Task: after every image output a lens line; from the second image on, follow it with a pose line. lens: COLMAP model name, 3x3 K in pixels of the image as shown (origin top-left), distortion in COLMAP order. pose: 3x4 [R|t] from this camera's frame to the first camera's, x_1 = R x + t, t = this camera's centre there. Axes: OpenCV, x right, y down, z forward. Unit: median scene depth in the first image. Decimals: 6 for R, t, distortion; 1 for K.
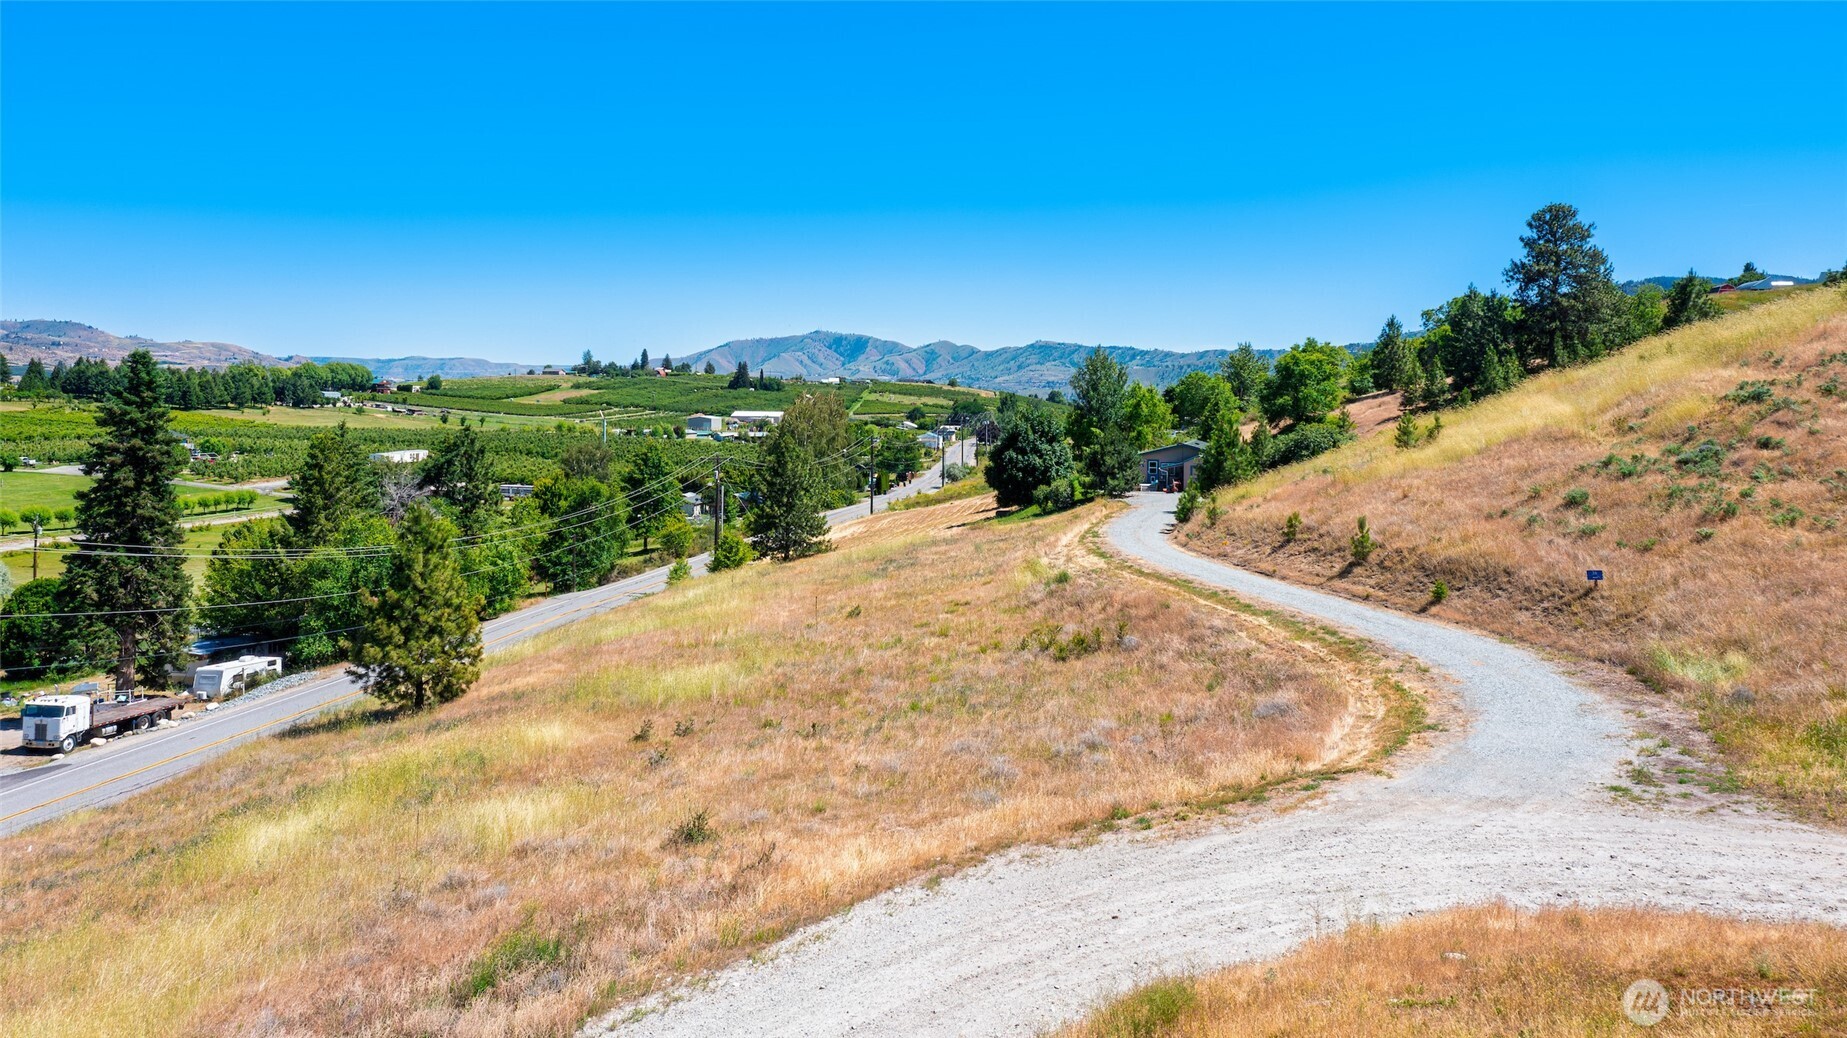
lens RADIAL K [[1209.2, 0, 923.5], [0, 1209.2, 519.0], [0, 0, 1]] dist [-0.019296, 0.039784]
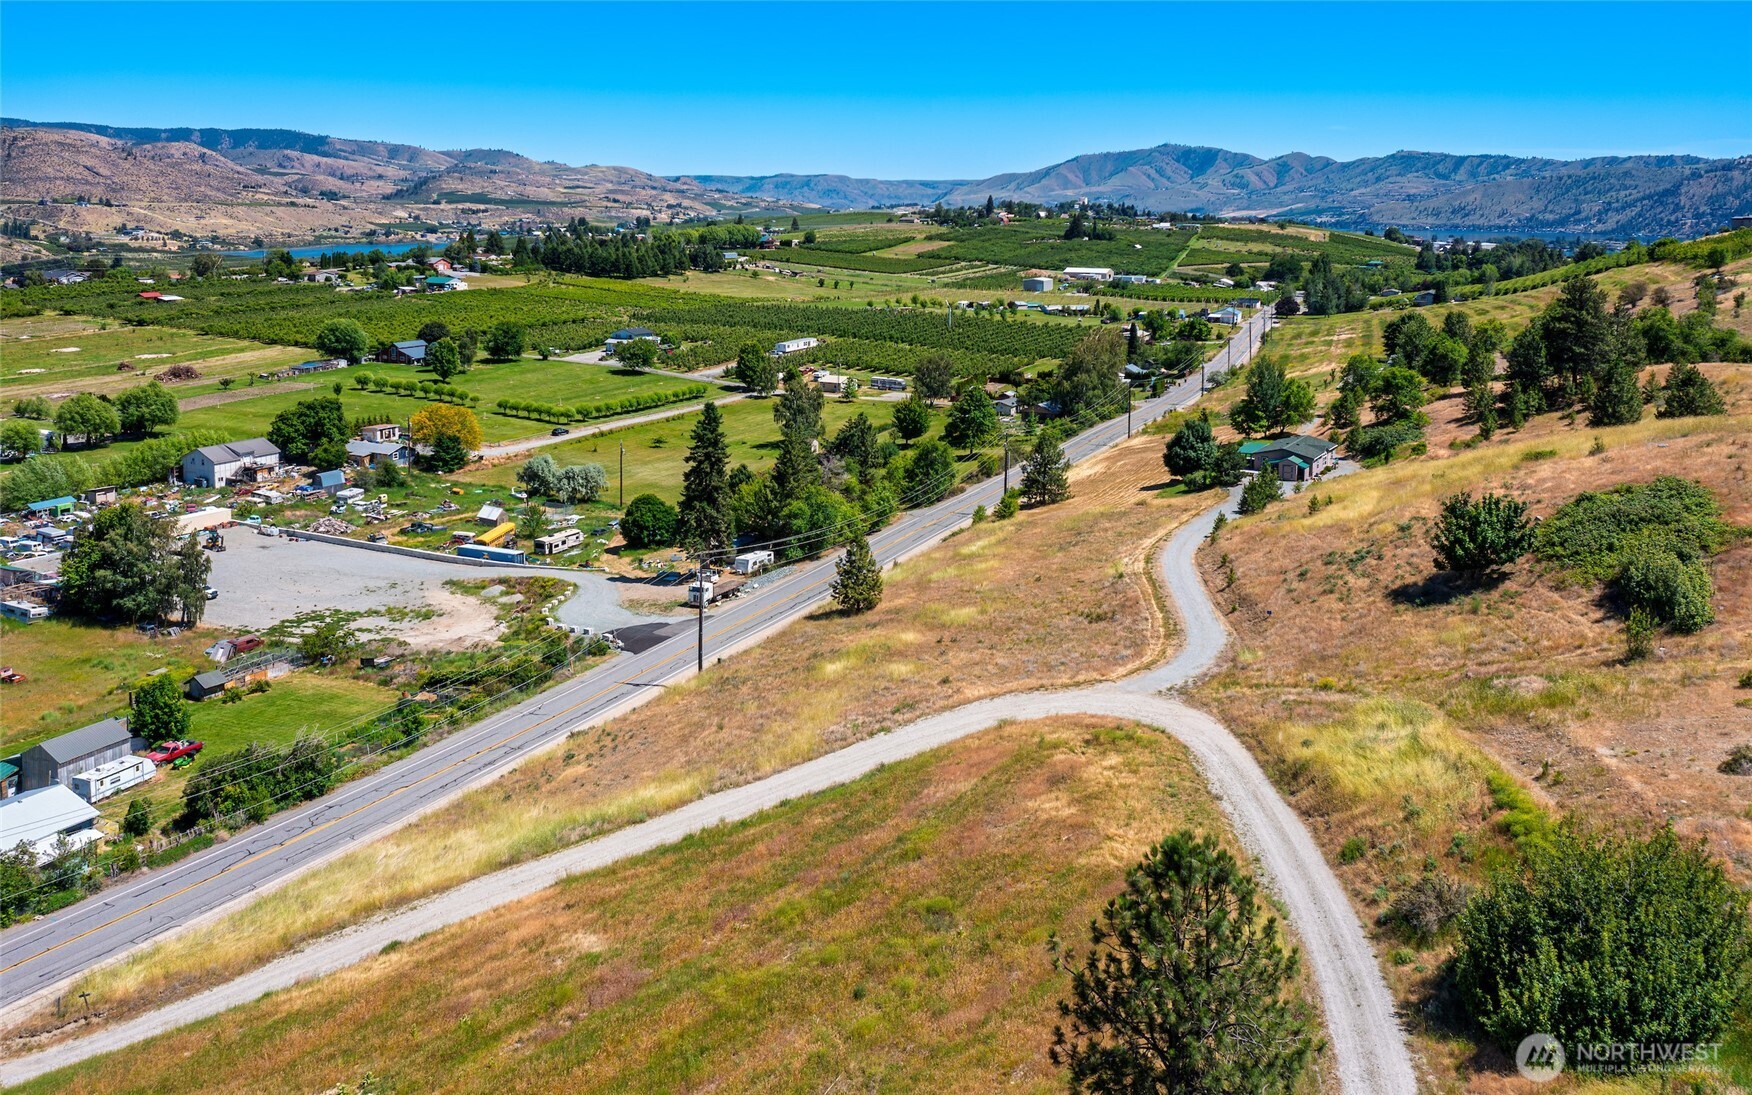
lens RADIAL K [[1456.4, 0, 876.0], [0, 1456.4, 547.5], [0, 0, 1]] dist [-0.008339, 0.001168]
pose [[0.949152, 0.055299, -0.309925, 0.110639], [0.010496, 0.978346, 0.206709, -0.121954], [0.314645, -0.199451, 0.928018, -0.359594]]
